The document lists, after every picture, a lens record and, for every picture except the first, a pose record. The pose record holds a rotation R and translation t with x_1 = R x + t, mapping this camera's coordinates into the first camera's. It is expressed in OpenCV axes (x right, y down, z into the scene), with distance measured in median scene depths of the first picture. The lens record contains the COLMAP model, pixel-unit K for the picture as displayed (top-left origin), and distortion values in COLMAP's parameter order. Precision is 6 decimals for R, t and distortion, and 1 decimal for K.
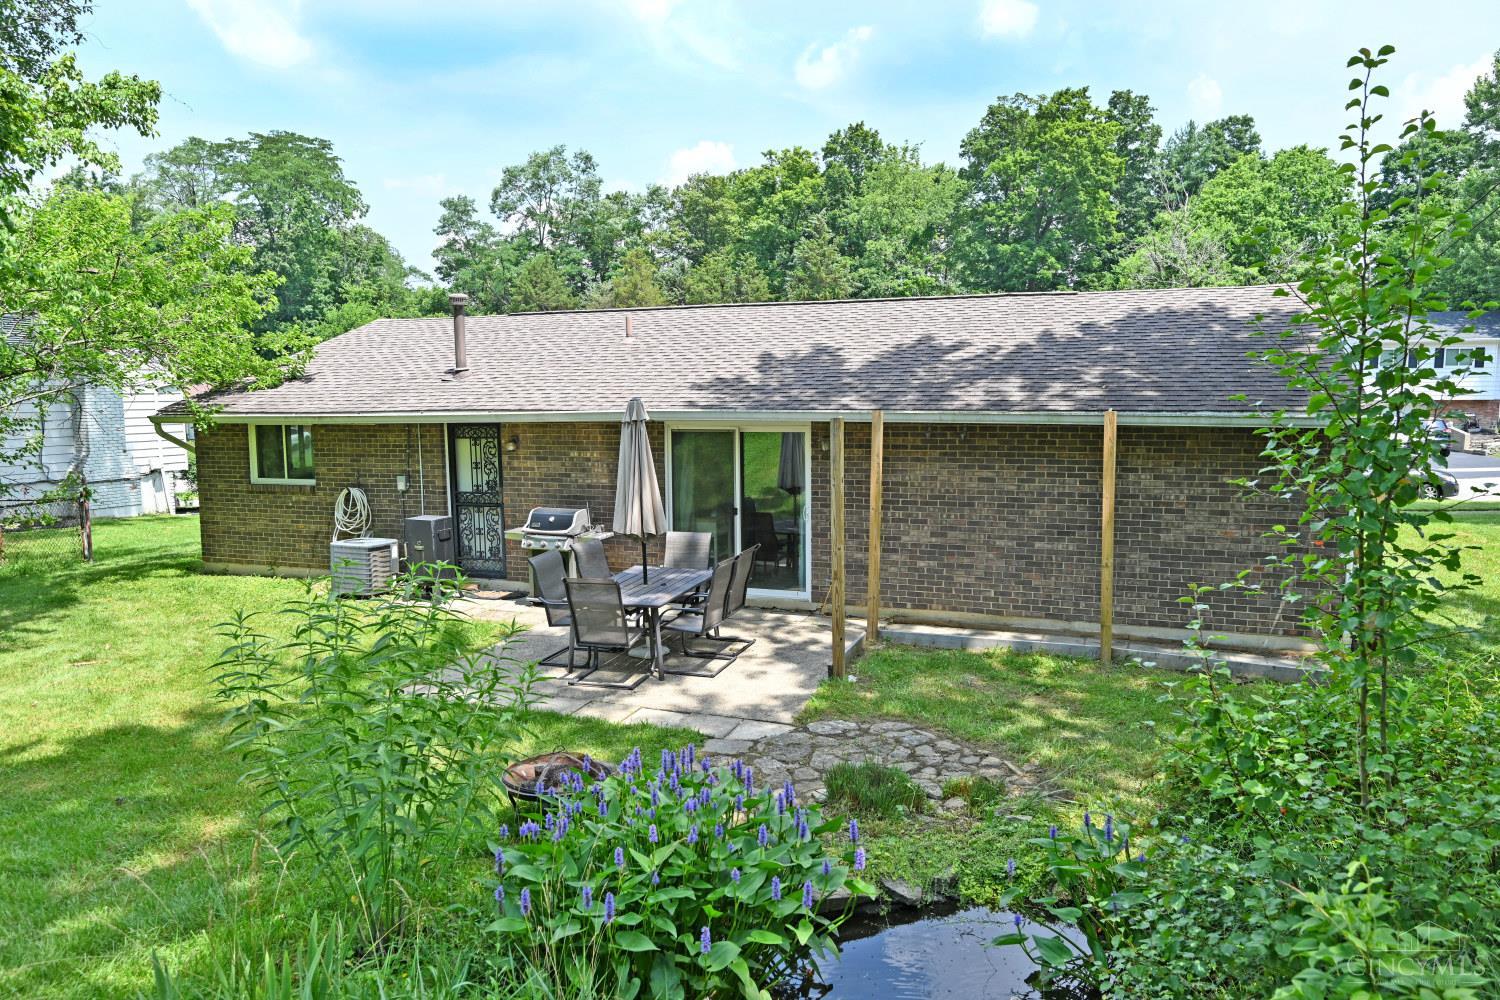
lens RADIAL K [[1027.7, 0, 759.4], [0, 1027.7, 505.6], [0, 0, 1]] dist [0.004701, -0.005107]
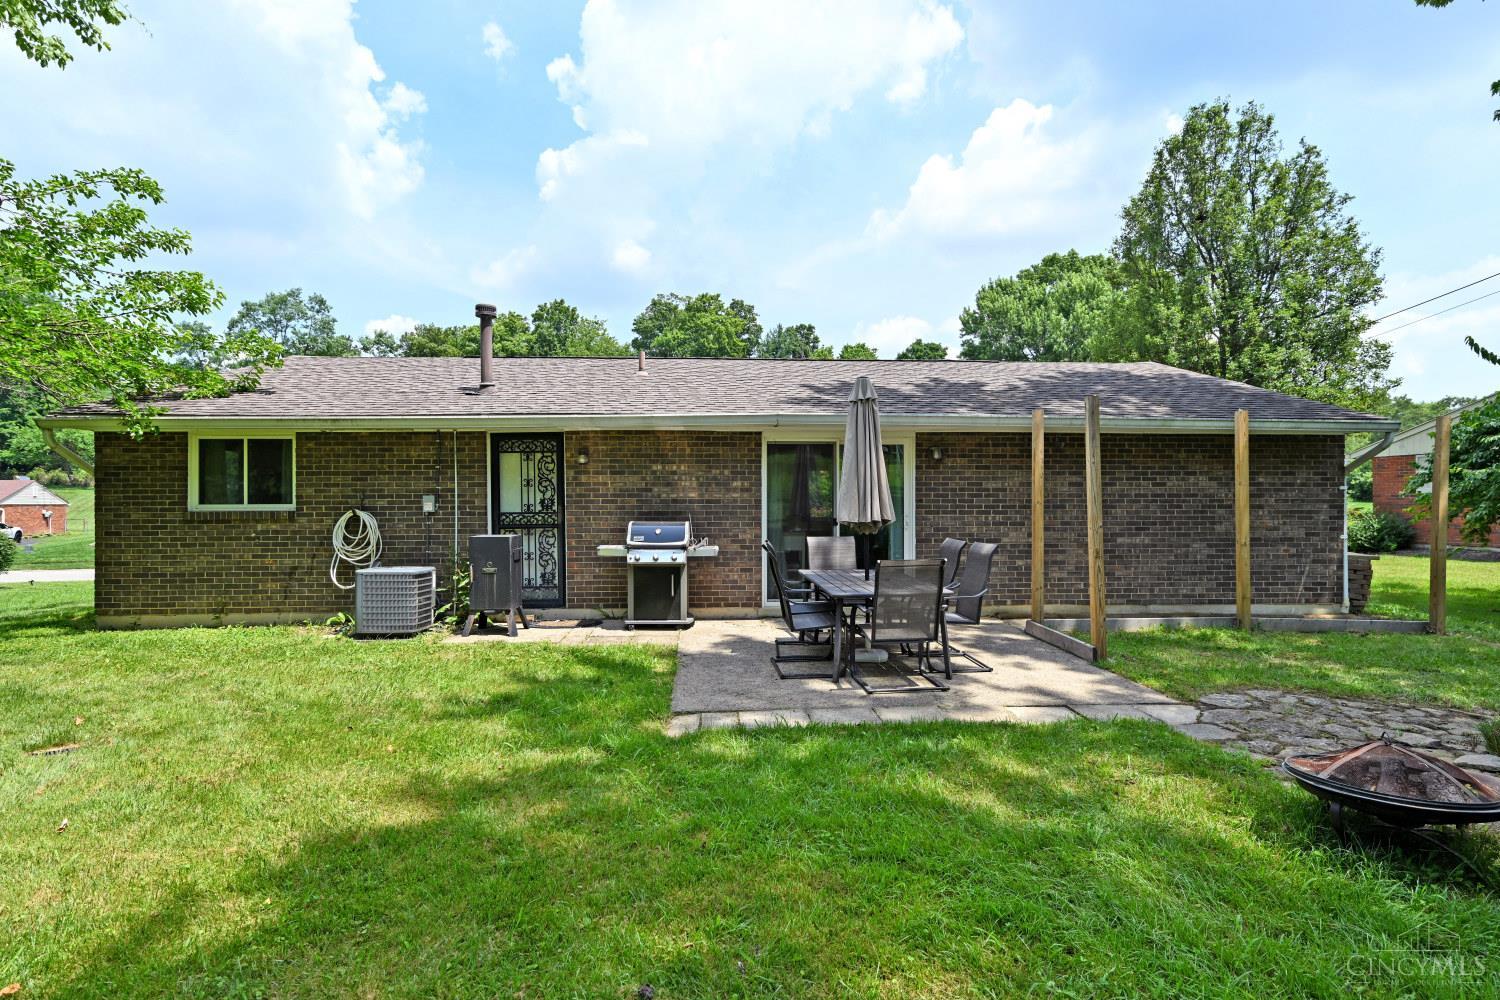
lens RADIAL K [[733.3, 0, 755.2], [0, 733.3, 508.6], [0, 0, 1]] dist [-0.000809, -0.000038]
pose [[0.915691, 0.003931, 0.401864, -0.059506], [0.040092, 0.994070, -0.101079, 0.009634], [-0.399878, 0.108669, 0.910104, 0.056815]]
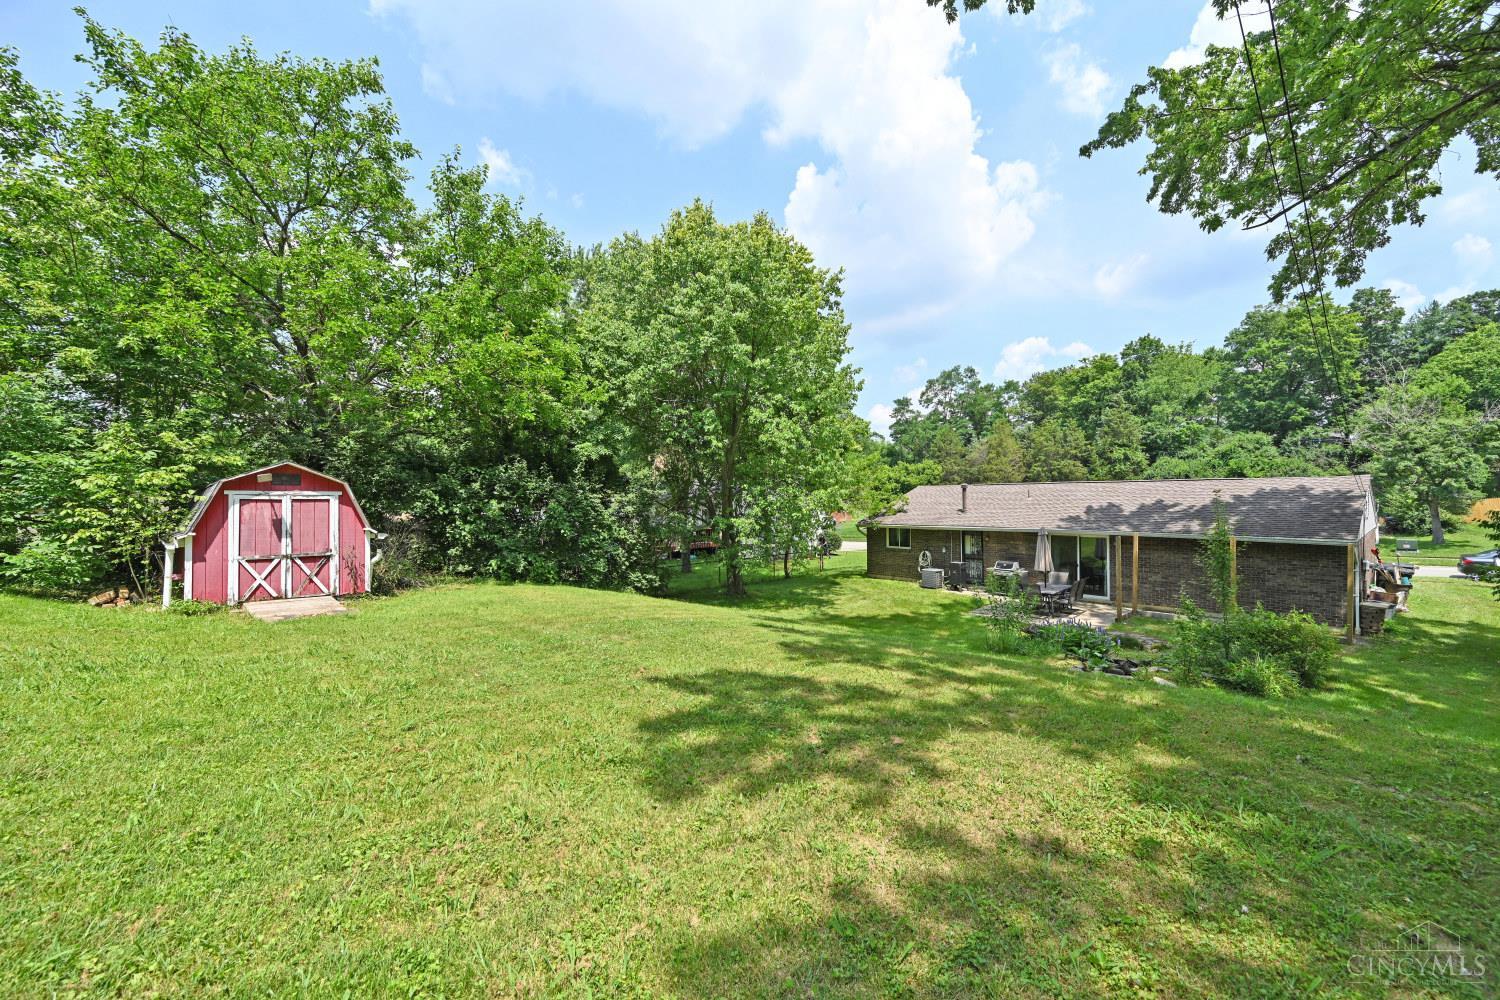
lens RADIAL K [[602.3, 0, 767.0], [0, 602.3, 496.9], [0, 0, 1]] dist [0.016462, -0.000350]
pose [[0.890465, -0.003380, -0.455040, -0.003717], [-0.042559, 0.994971, -0.090676, 0.000770], [0.453058, 0.100110, 0.885843, -0.126002]]
